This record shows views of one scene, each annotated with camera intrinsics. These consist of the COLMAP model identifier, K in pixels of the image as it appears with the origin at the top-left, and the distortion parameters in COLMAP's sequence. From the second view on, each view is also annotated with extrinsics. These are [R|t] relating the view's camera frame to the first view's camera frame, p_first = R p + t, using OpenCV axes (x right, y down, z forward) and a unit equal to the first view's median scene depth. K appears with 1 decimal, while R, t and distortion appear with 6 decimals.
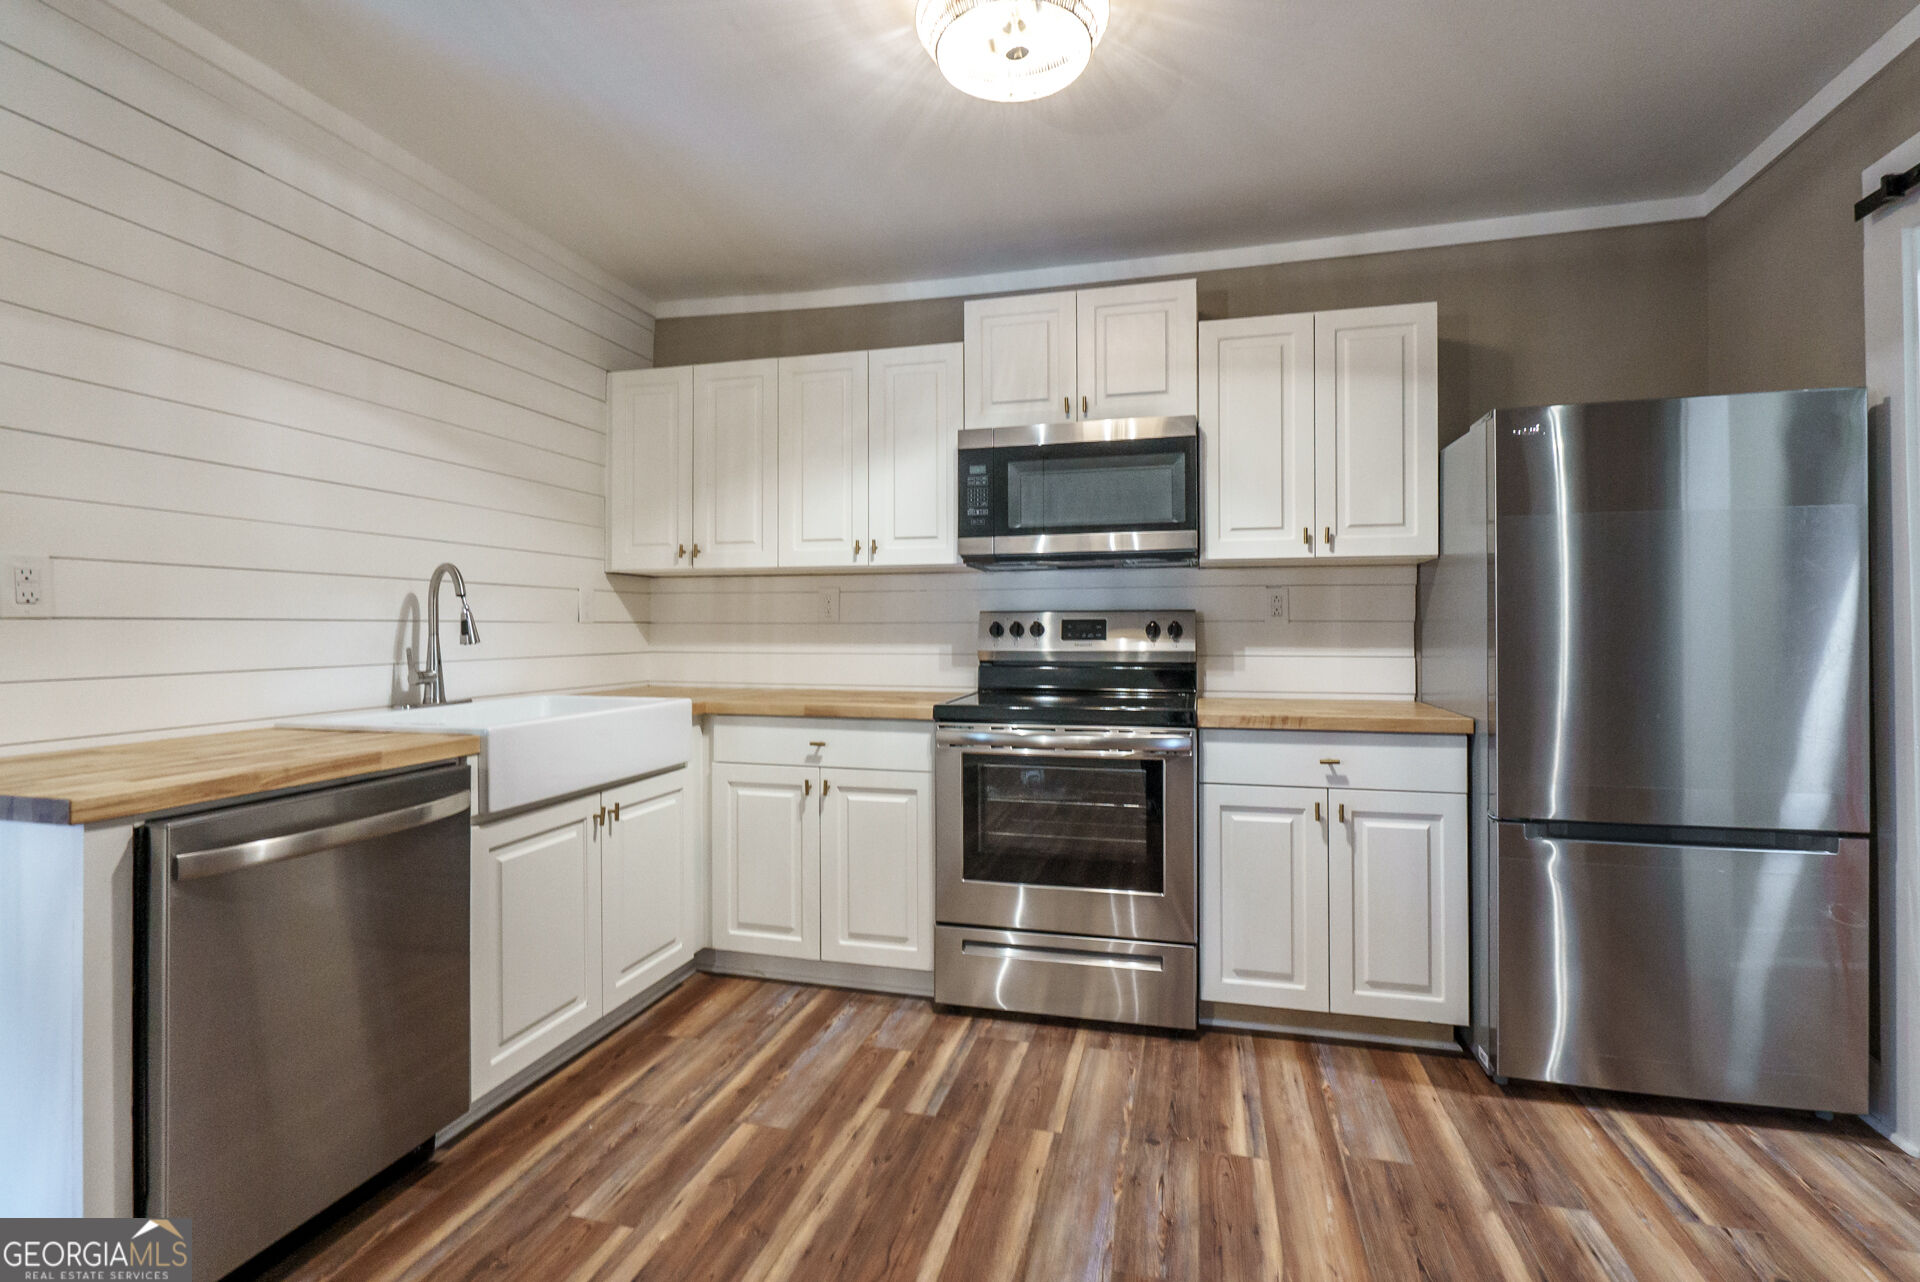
lens RADIAL K [[883.9, 0, 966.6], [0, 883.9, 631.5], [0, 0, 1]] dist [-0.004998, 0.001481]
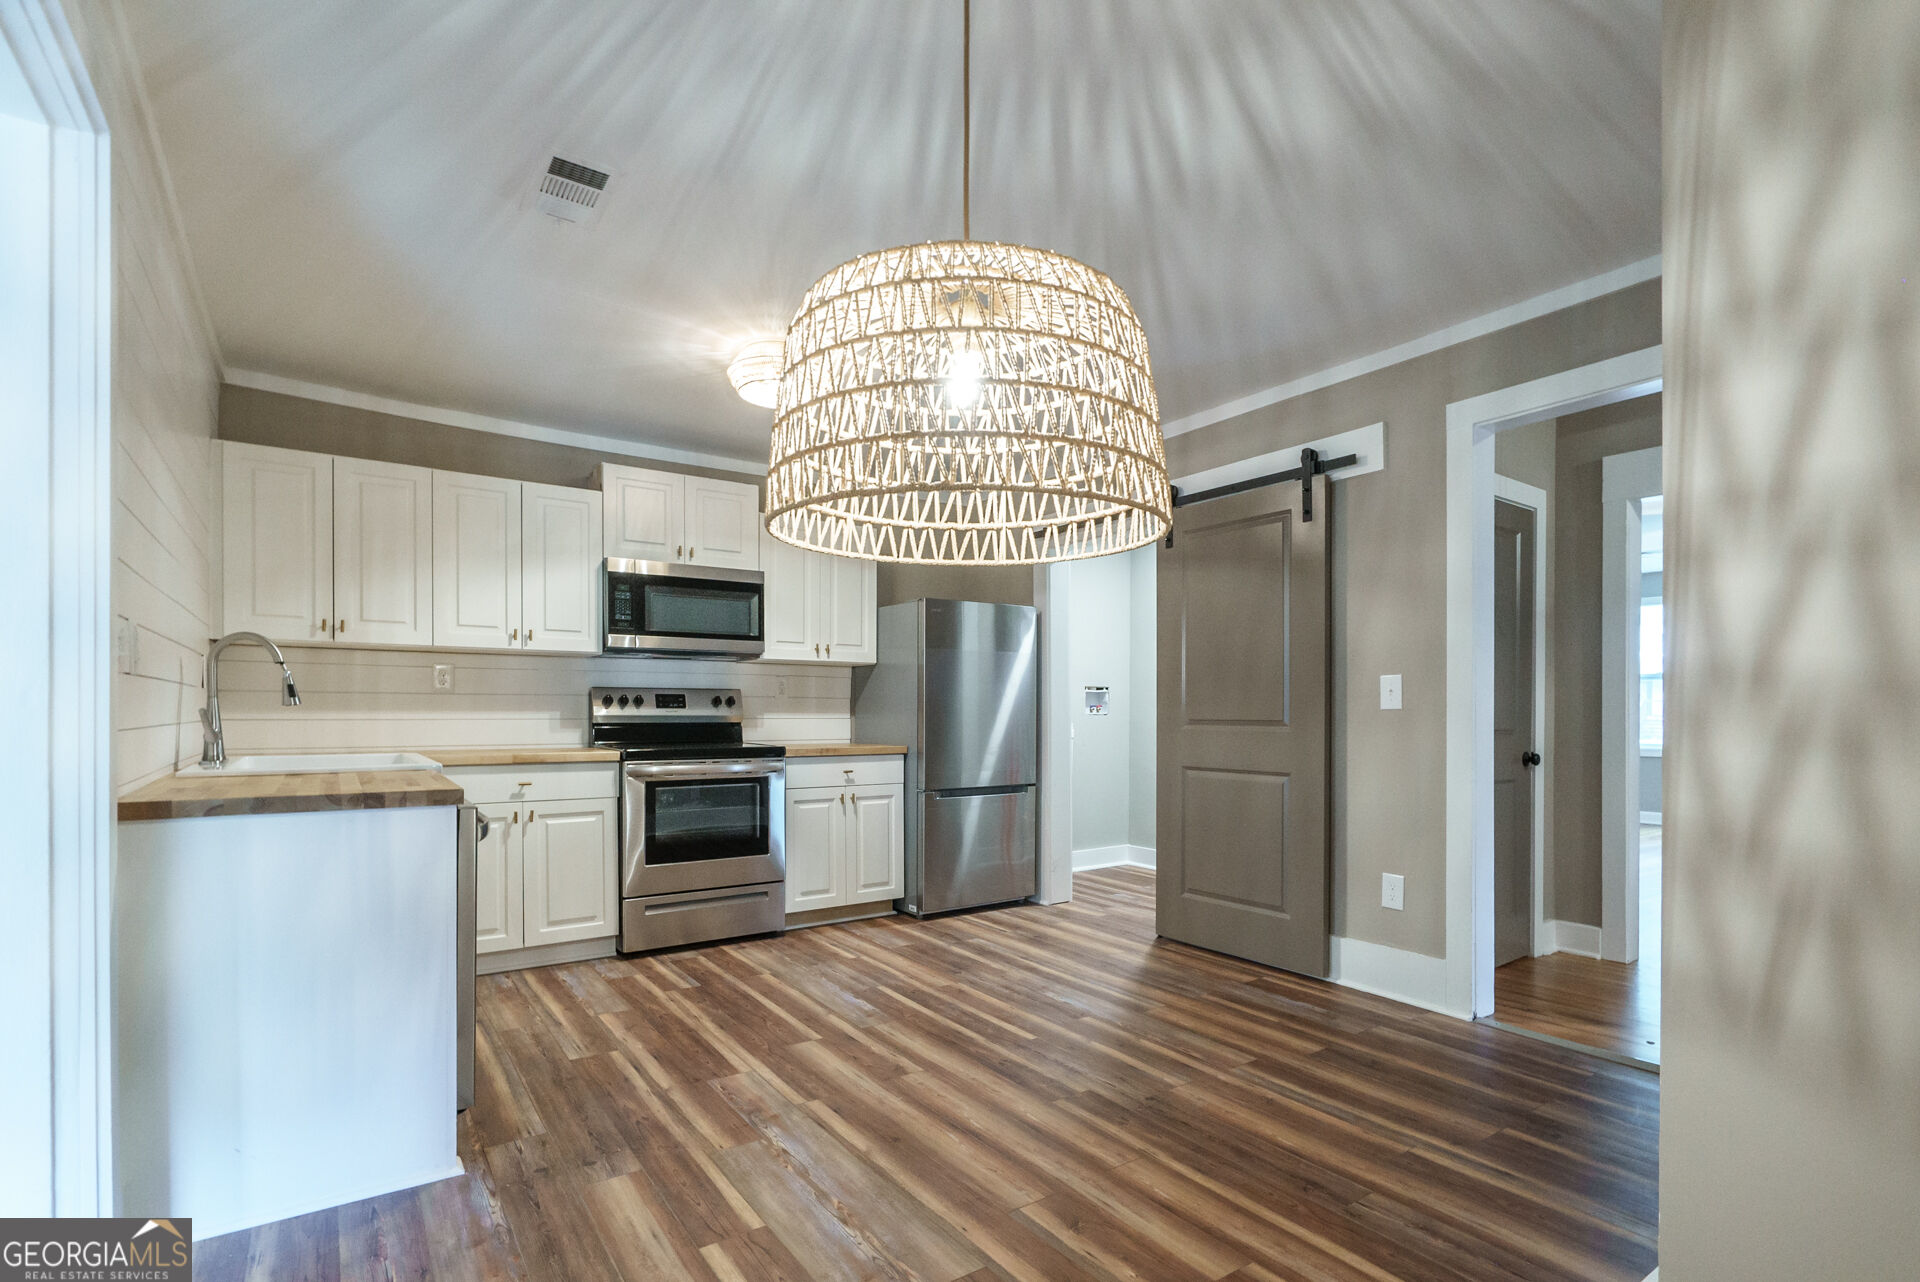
lens RADIAL K [[883.9, 0, 955.2], [0, 883.9, 715.7], [0, 0, 1]] dist [-0.004998, 0.001481]
pose [[0.659772, 0.000225, 0.751466, -0.780980], [-0.001315, 0.999999, 0.000855, 0.024029], [-0.751465, -0.001553, 0.659772, -0.380432]]
